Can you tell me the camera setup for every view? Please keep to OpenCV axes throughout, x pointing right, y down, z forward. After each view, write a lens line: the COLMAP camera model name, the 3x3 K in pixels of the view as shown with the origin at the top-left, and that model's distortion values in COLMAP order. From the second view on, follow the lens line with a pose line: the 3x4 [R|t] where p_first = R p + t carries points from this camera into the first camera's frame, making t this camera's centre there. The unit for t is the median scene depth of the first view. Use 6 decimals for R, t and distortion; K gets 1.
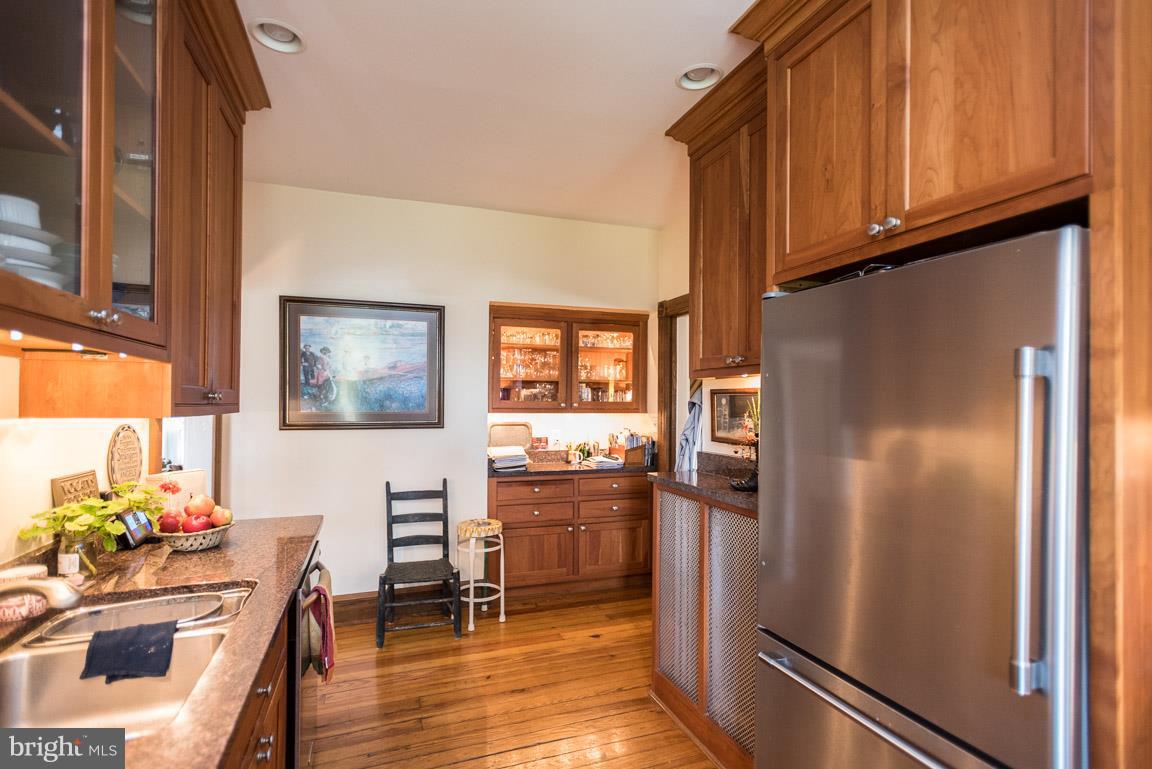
lens RADIAL K [[539.1, 0, 576.0], [0, 539.1, 384.5], [0, 0, 1]] dist [0.032513, -0.013716]
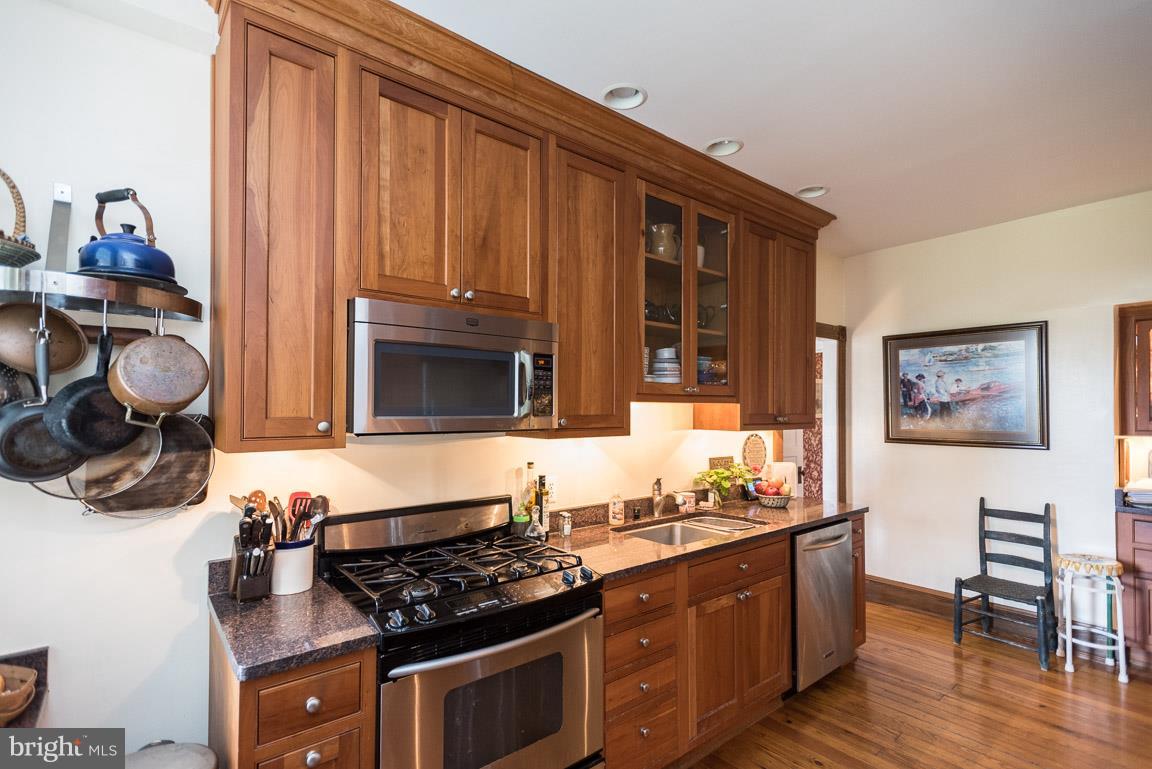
lens RADIAL K [[539.1, 0, 576.0], [0, 539.1, 384.5], [0, 0, 1]] dist [0.032513, -0.013716]
pose [[0.302756, -0.046326, -0.951942, 0.440817], [0.033271, 0.998723, -0.038021, -0.026248], [0.952487, -0.020161, 0.303910, -0.074013]]
